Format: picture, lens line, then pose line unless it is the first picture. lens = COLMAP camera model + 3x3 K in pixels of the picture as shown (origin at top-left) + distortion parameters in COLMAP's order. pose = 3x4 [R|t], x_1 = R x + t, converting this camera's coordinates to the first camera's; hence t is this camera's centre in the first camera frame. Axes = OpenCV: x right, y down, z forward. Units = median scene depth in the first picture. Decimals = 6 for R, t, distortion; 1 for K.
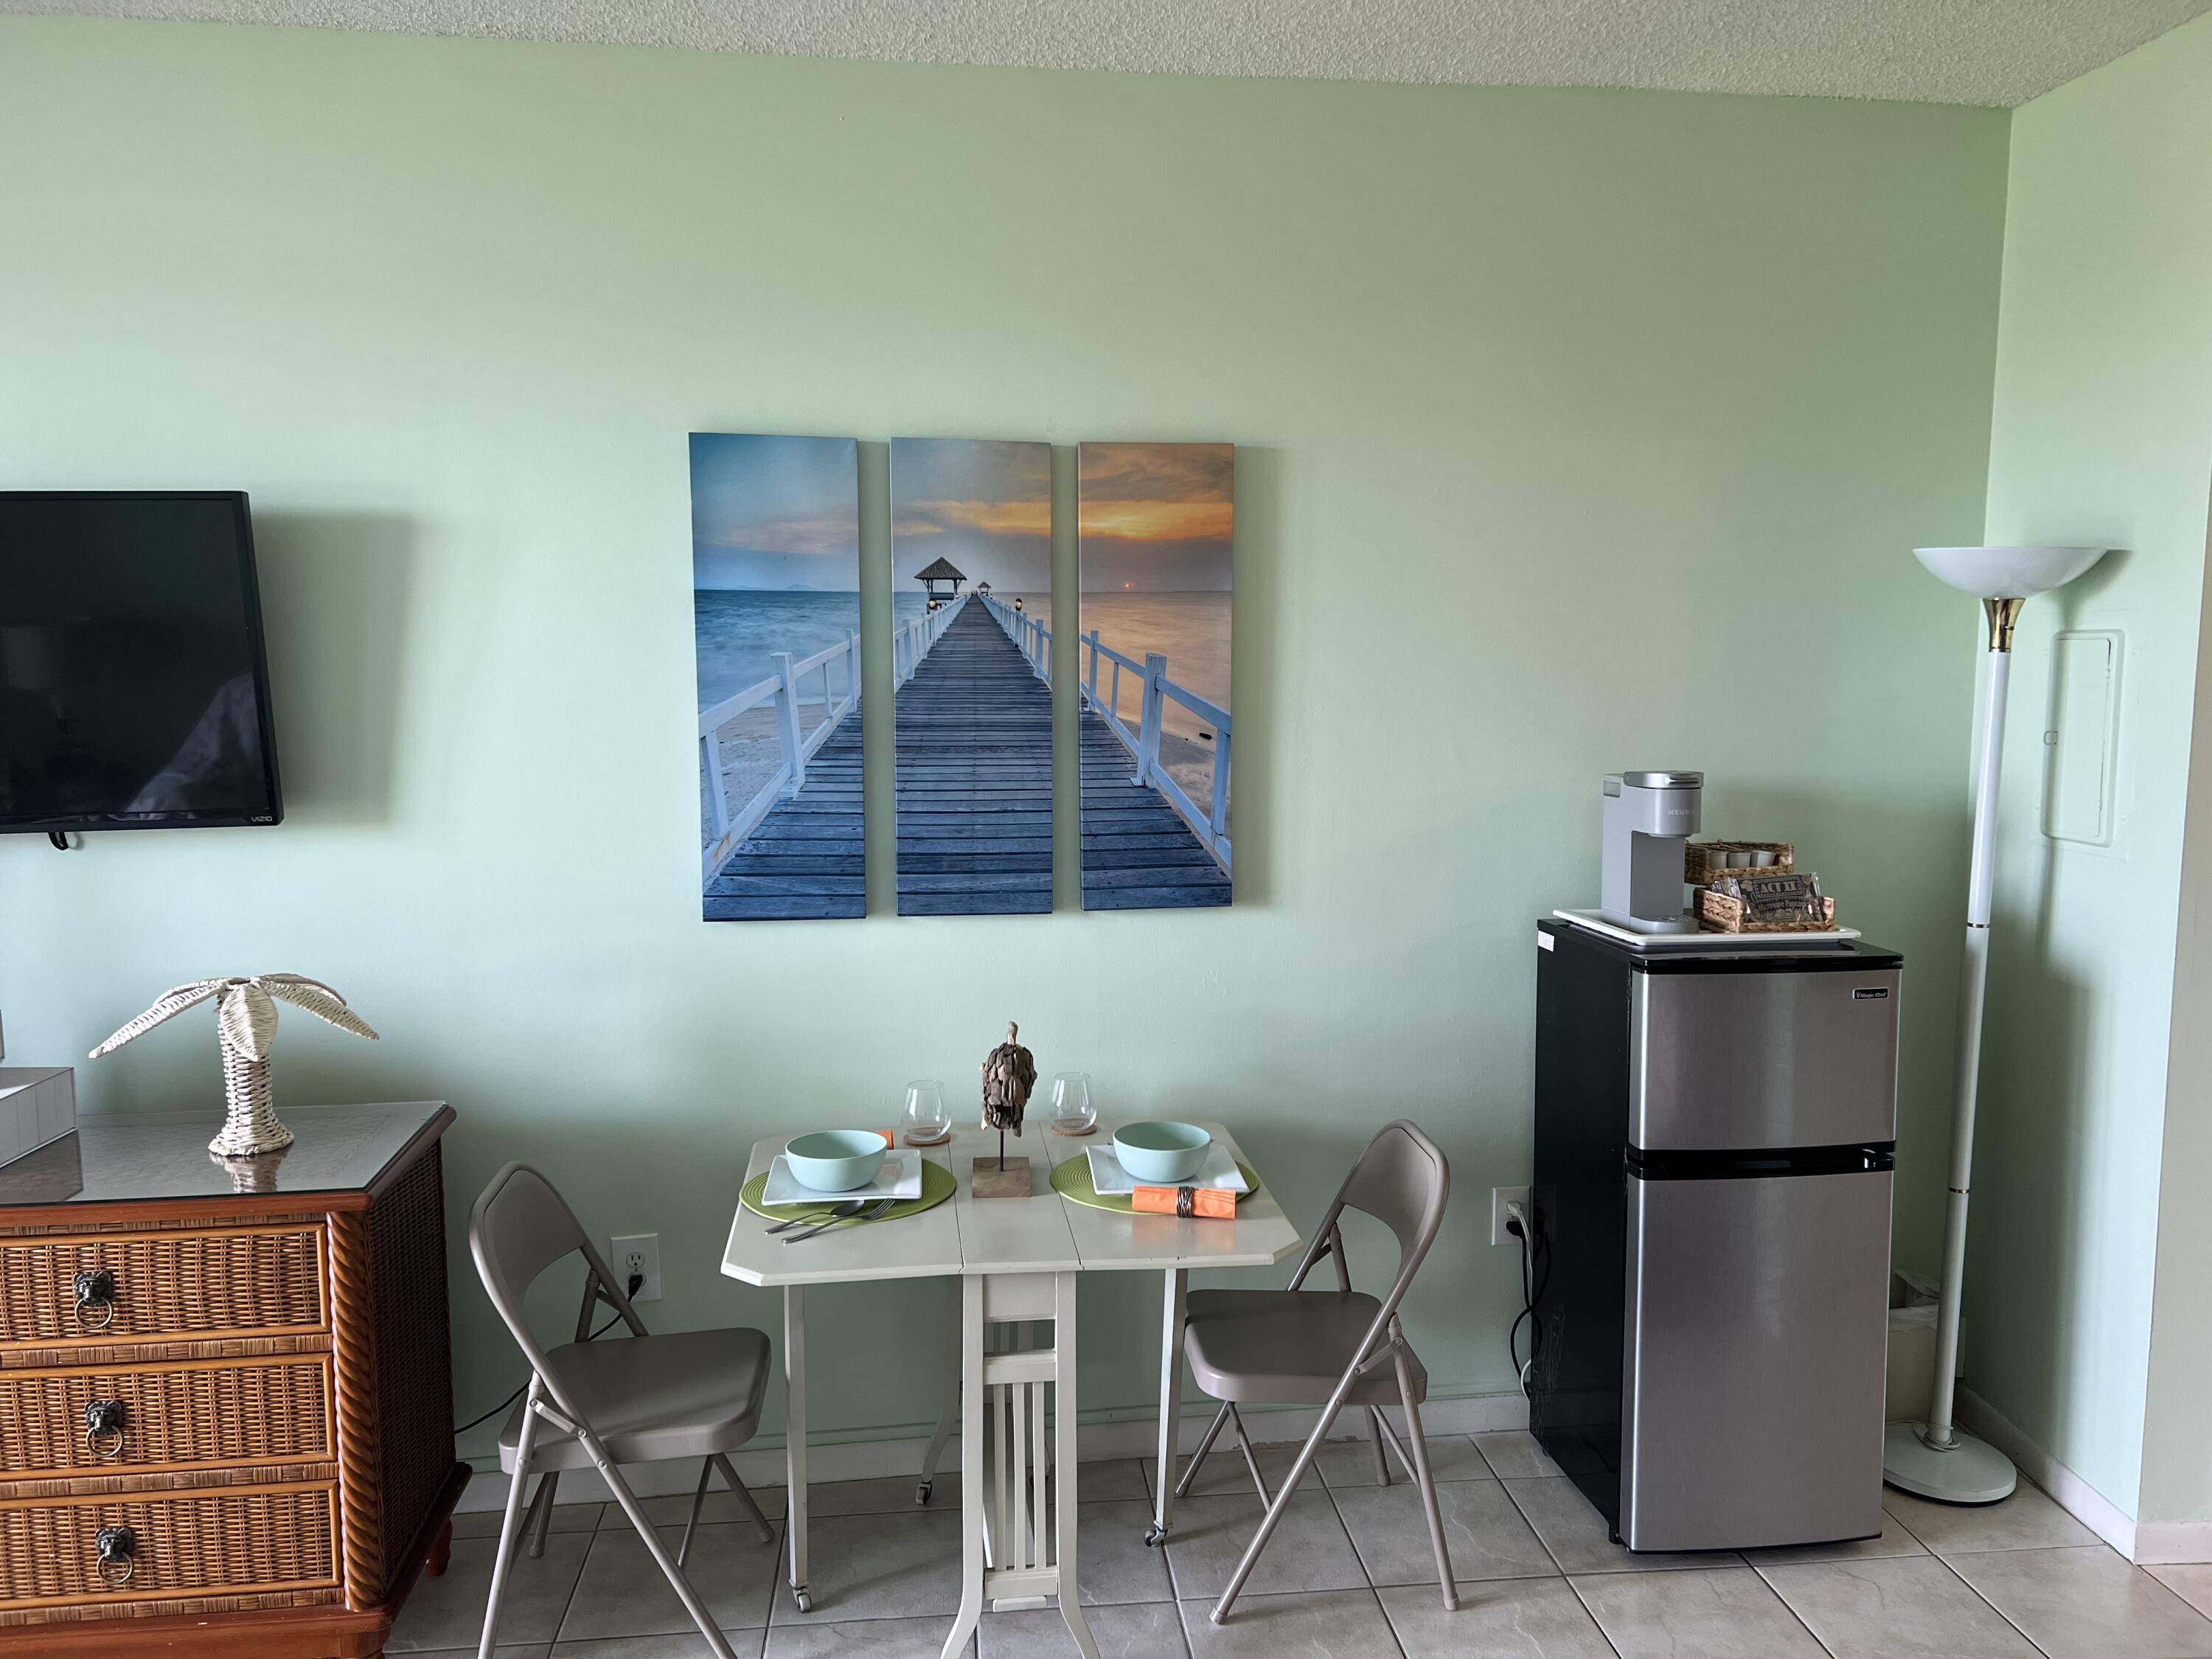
lens RADIAL K [[1655.9, 0, 1108.6], [0, 1655.9, 829.4], [0, 0, 1]] dist [0.059656, -0.069096]
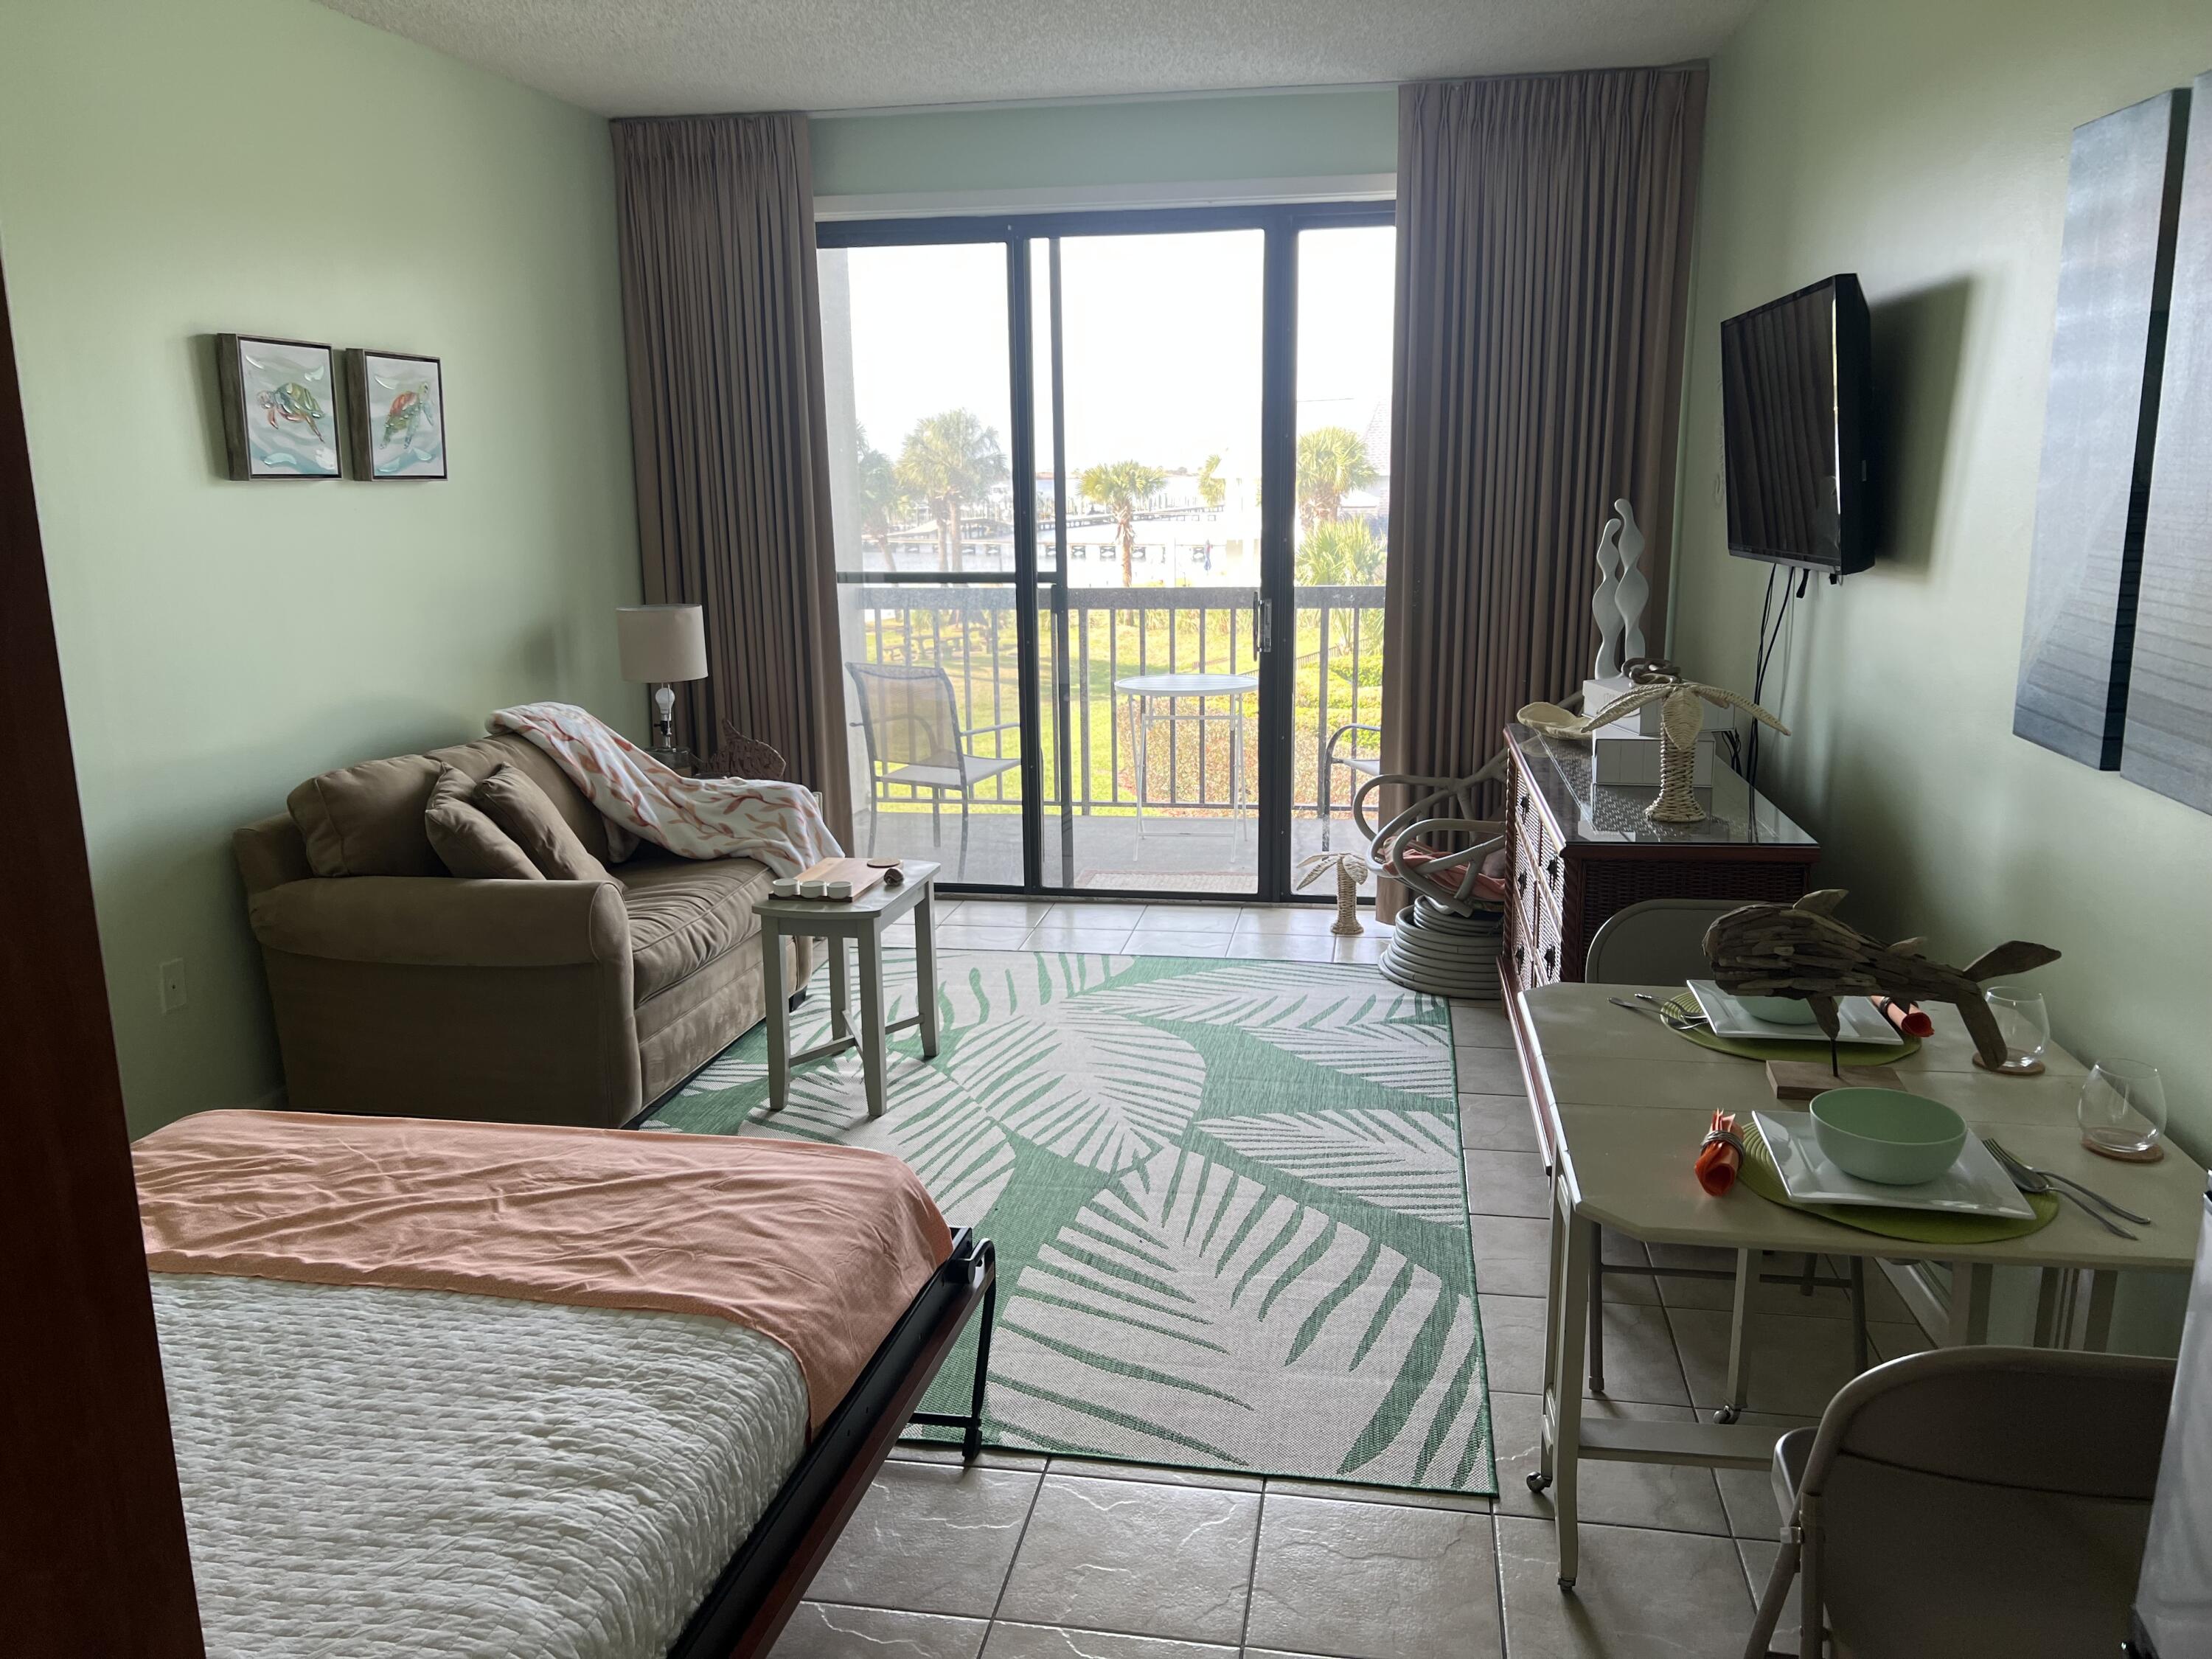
lens RADIAL K [[1655.9, 0, 1101.4], [0, 1655.9, 814.6], [0, 0, 1]] dist [0.059656, -0.069096]
pose [[-0.281217, 0.203552, -0.937808, 0.696717], [-0.095183, 0.966510, 0.238324, -0.063325], [0.954912, 0.156284, -0.252425, 0.778180]]
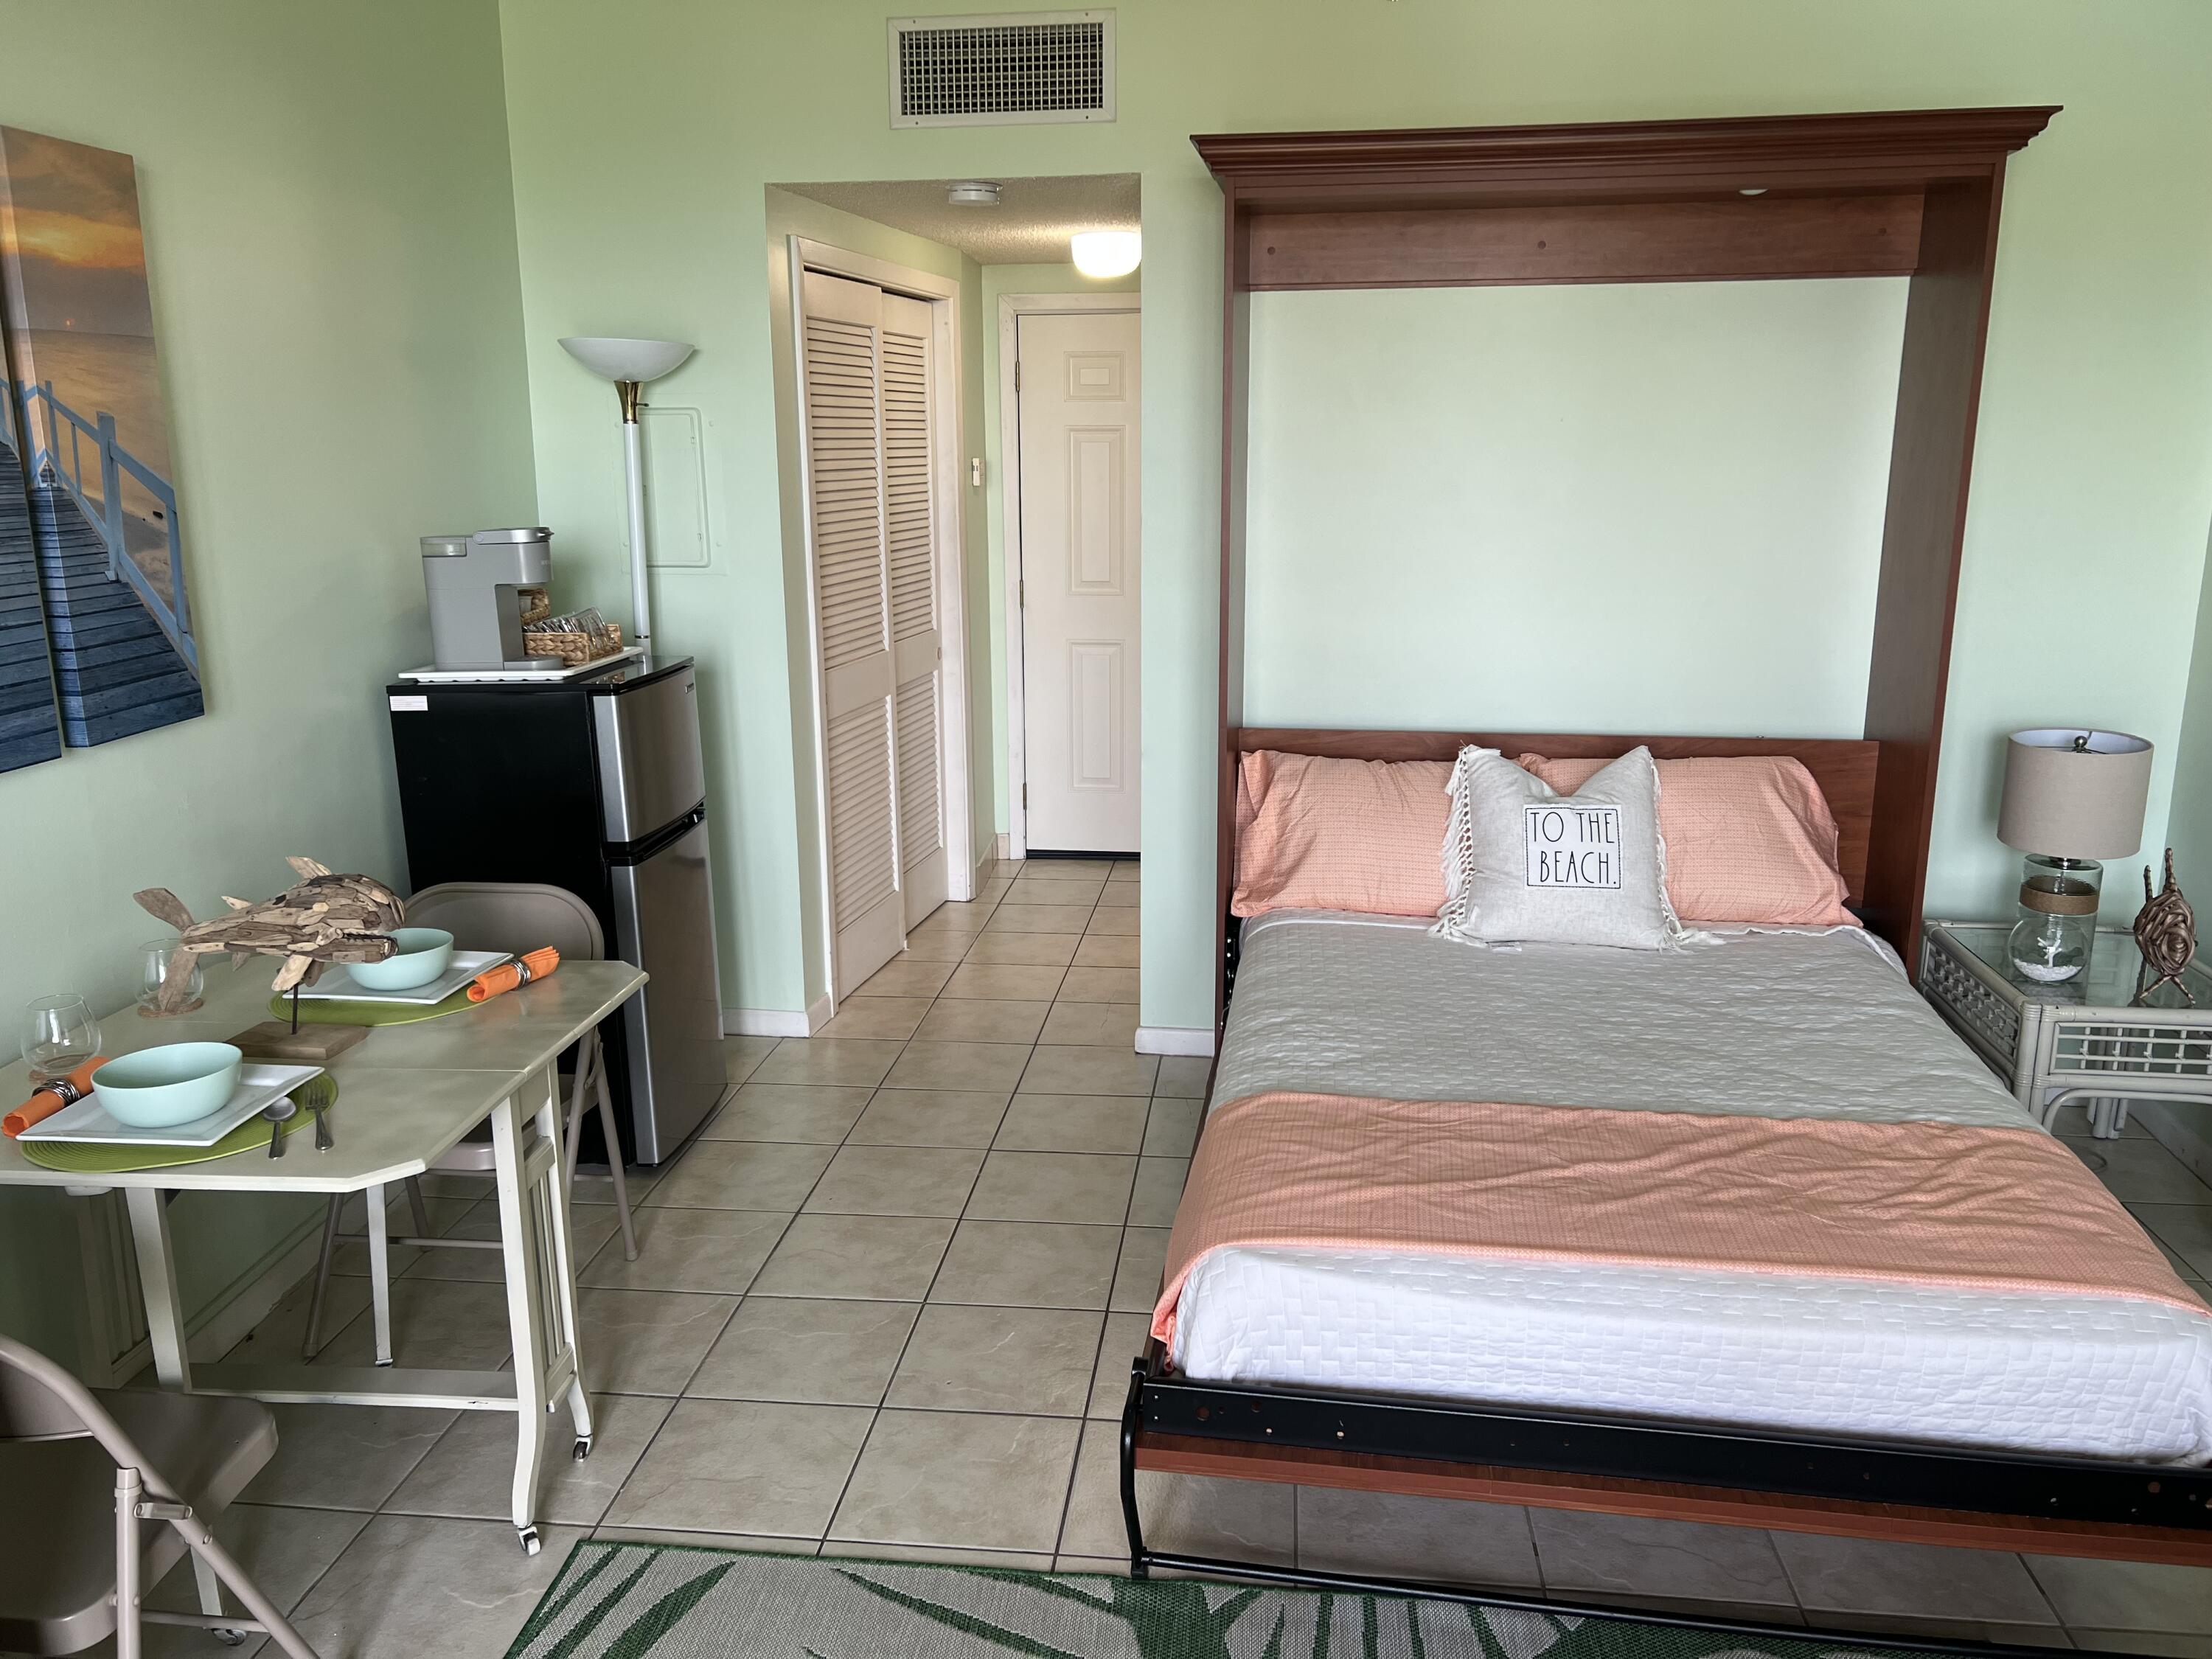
lens RADIAL K [[1655.9, 0, 1107.5], [0, 1655.9, 828.3], [0, 0, 1]] dist [0.059656, -0.069096]
pose [[0.219000, -0.222893, 0.949925, -0.694518], [0.113811, 0.972748, 0.202009, -0.019460], [-0.969064, 0.063872, 0.238400, 0.354338]]
